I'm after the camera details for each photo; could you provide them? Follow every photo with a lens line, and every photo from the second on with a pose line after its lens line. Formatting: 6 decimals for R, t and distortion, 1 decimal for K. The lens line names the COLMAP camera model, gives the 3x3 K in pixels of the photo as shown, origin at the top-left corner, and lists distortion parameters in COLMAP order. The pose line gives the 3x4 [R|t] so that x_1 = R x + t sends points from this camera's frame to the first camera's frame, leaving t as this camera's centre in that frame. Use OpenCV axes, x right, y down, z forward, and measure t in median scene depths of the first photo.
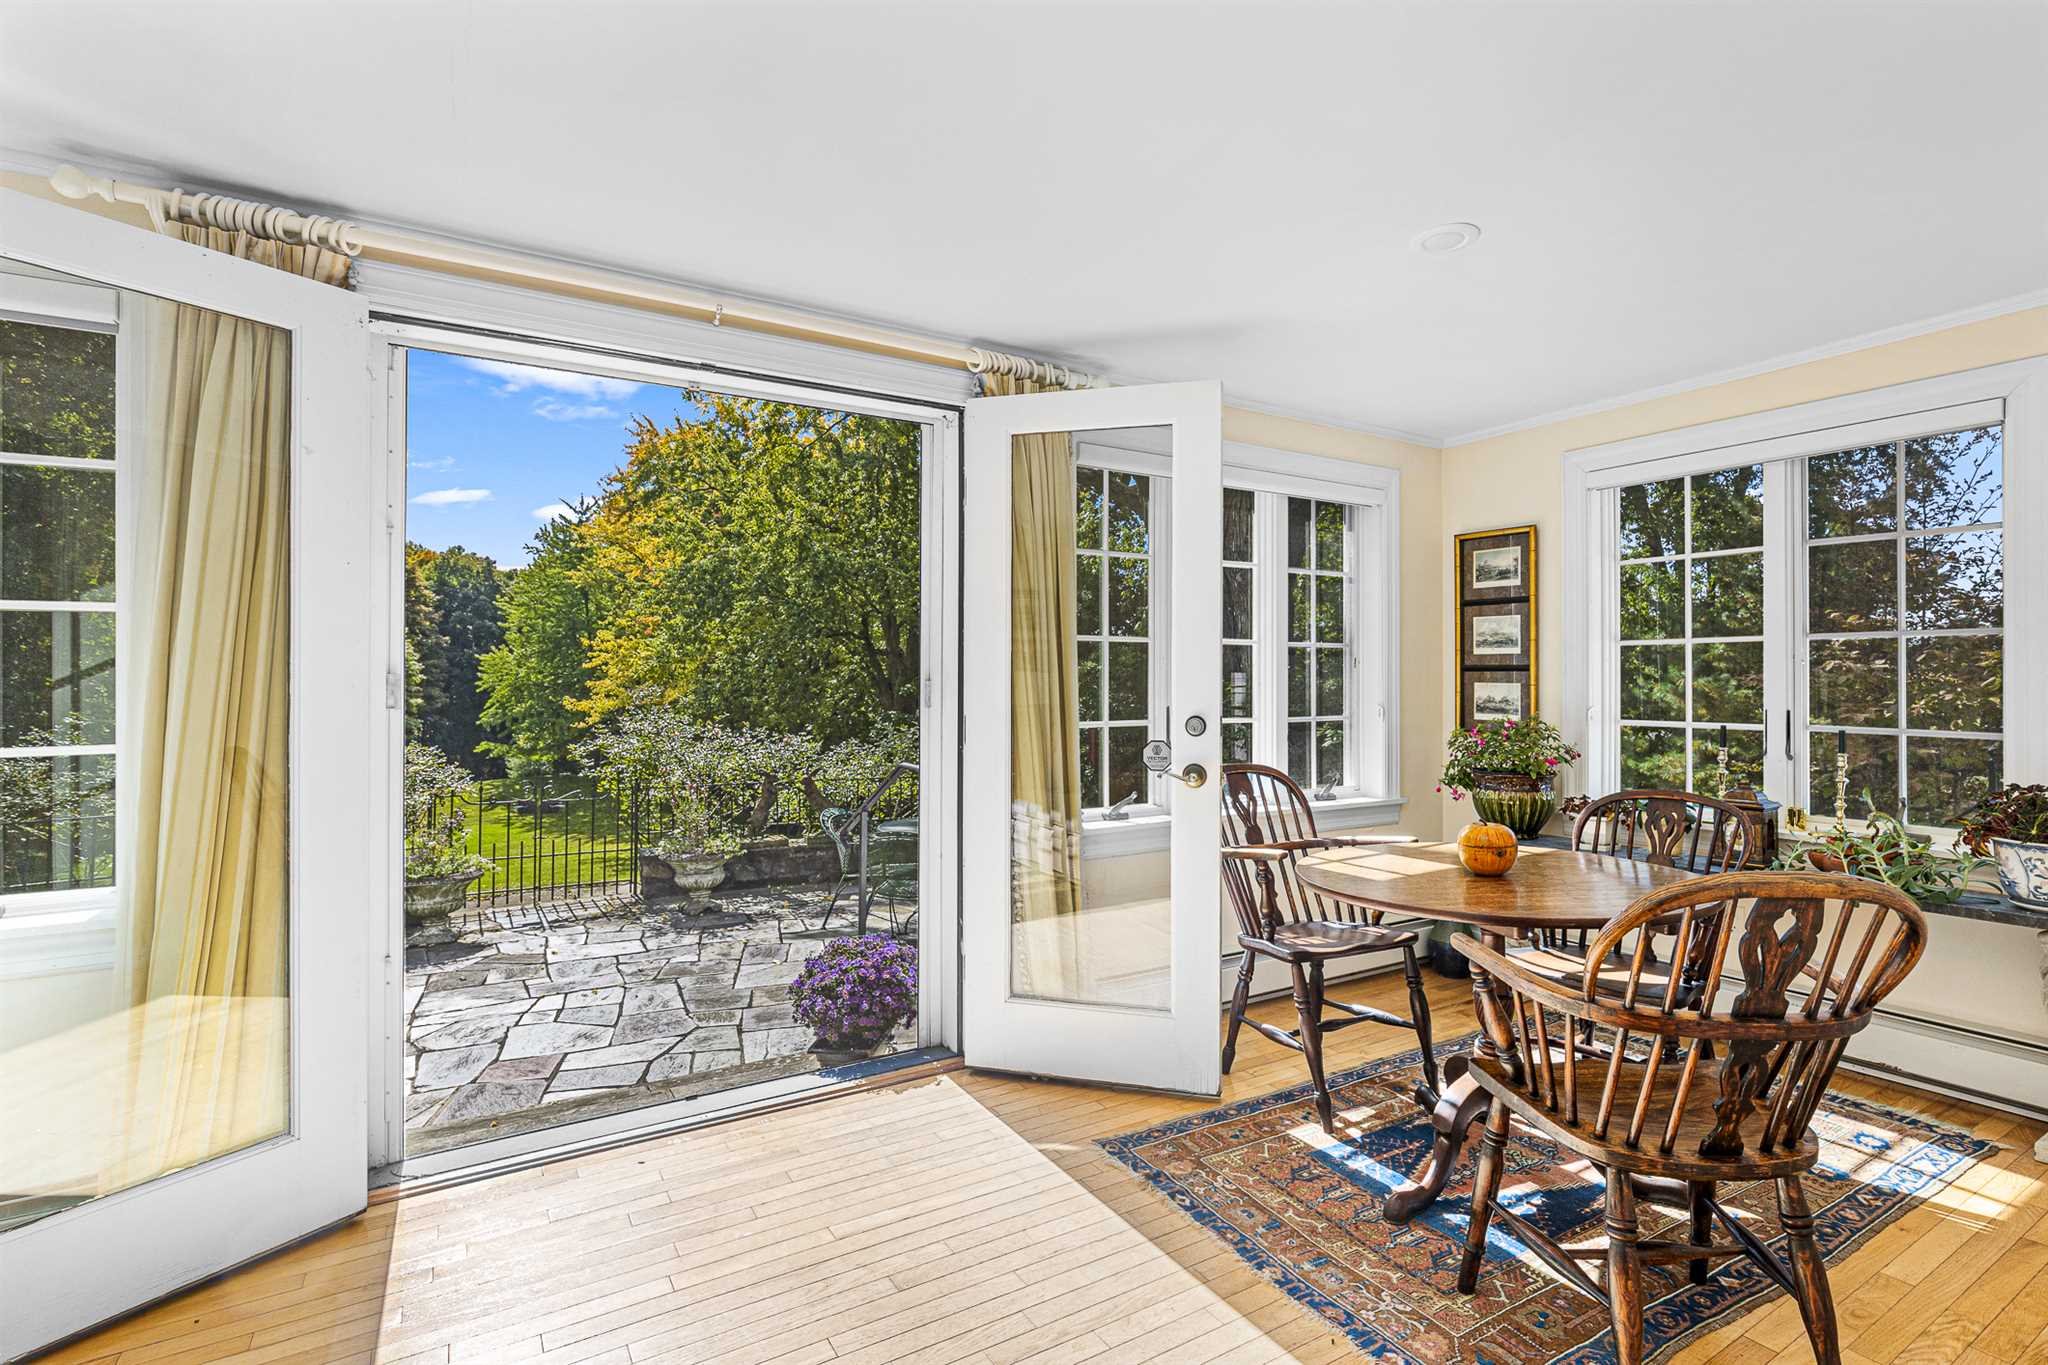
lens RADIAL K [[964.5, 0, 1059.7], [0, 964.5, 674.5], [0, 0, 1]] dist [0.000516, 0.000170]
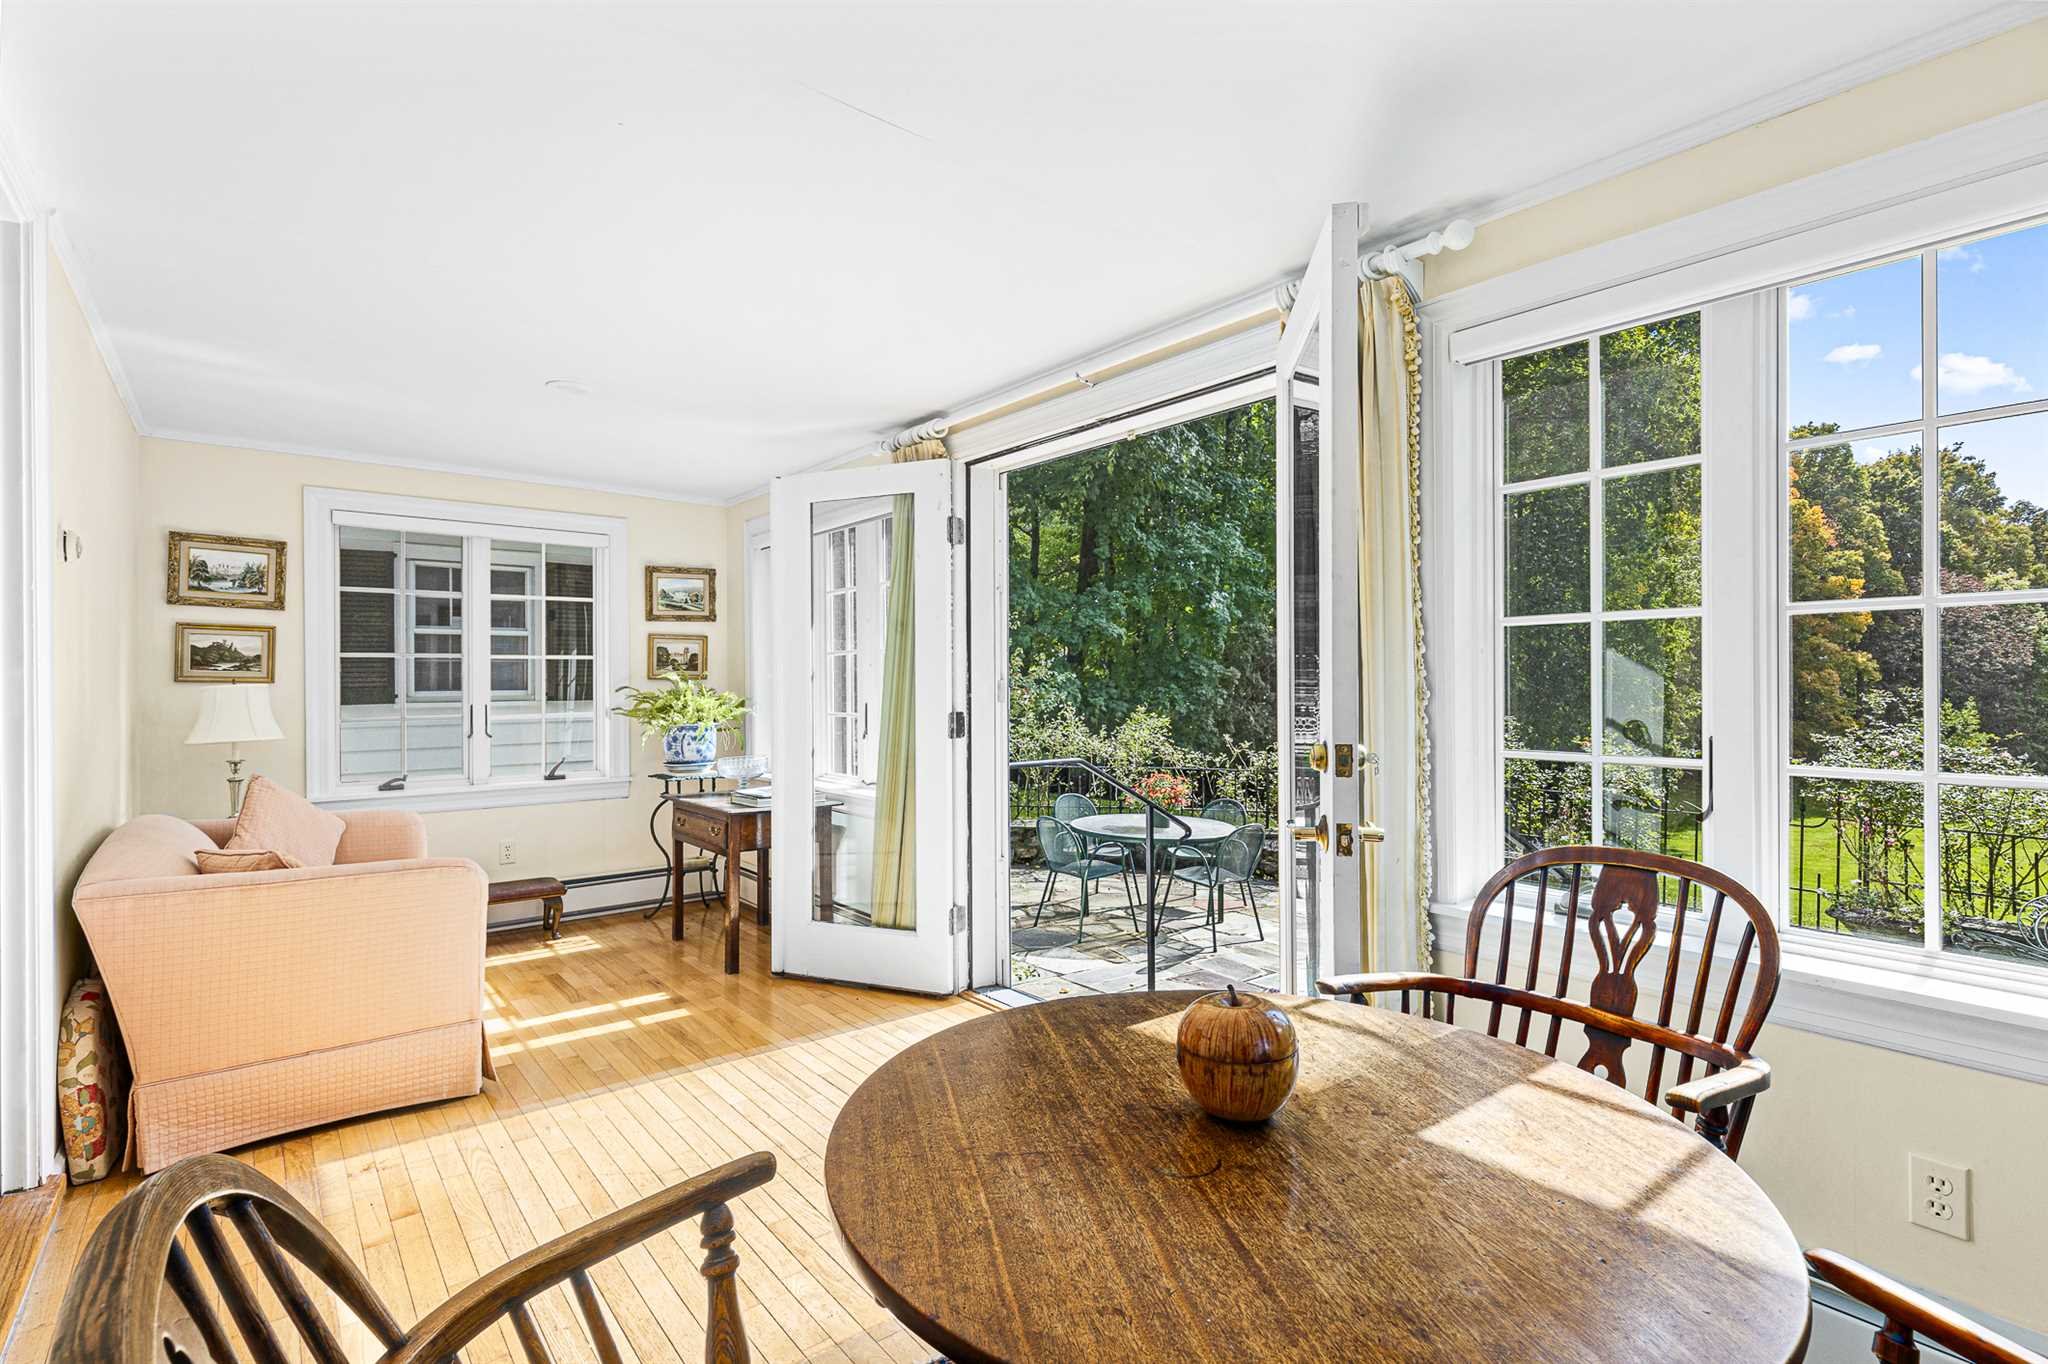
lens RADIAL K [[952.1, 0, 1024.0], [0, 952.1, 682.0], [0, 0, 1]] dist [0.002952, 0.000837]
pose [[0.133823, 0.001863, -0.991004, 0.313495], [0.005458, 0.999982, 0.002617, -0.000289], [0.990990, -0.005759, 0.133810, 0.296340]]
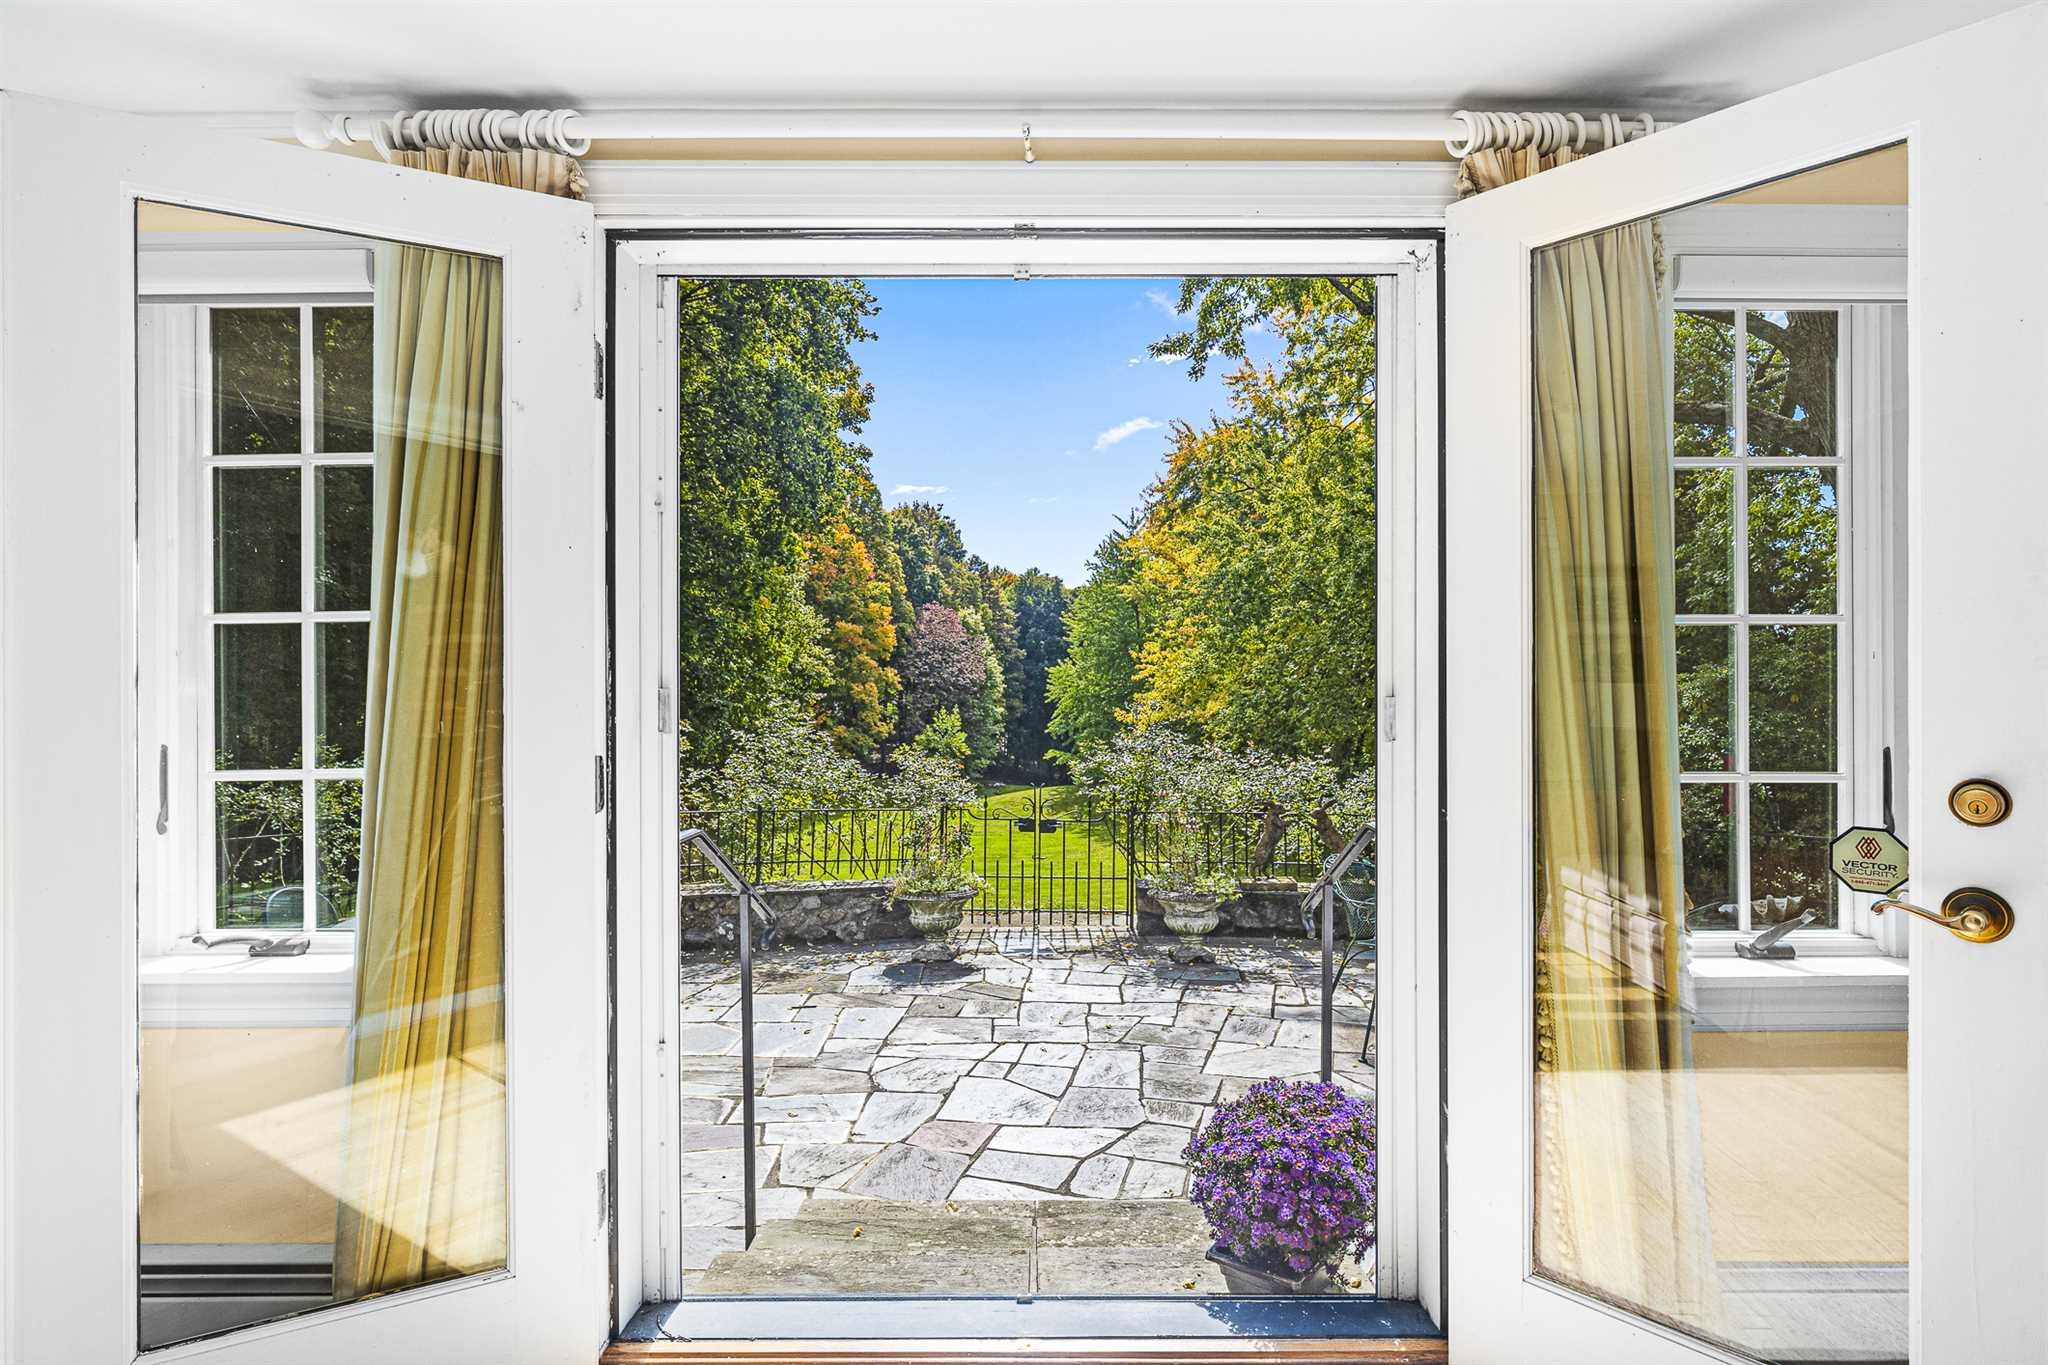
lens RADIAL K [[1046.4, 0, 1047.8], [0, 1046.4, 683.0], [0, 0, 1]] dist [-0.004377, -0.001501]
pose [[0.853872, -0.004395, -0.520464, 0.010388], [0.003088, 0.999990, -0.003378, -0.000581], [0.520474, 0.001278, 0.853877, 0.154154]]
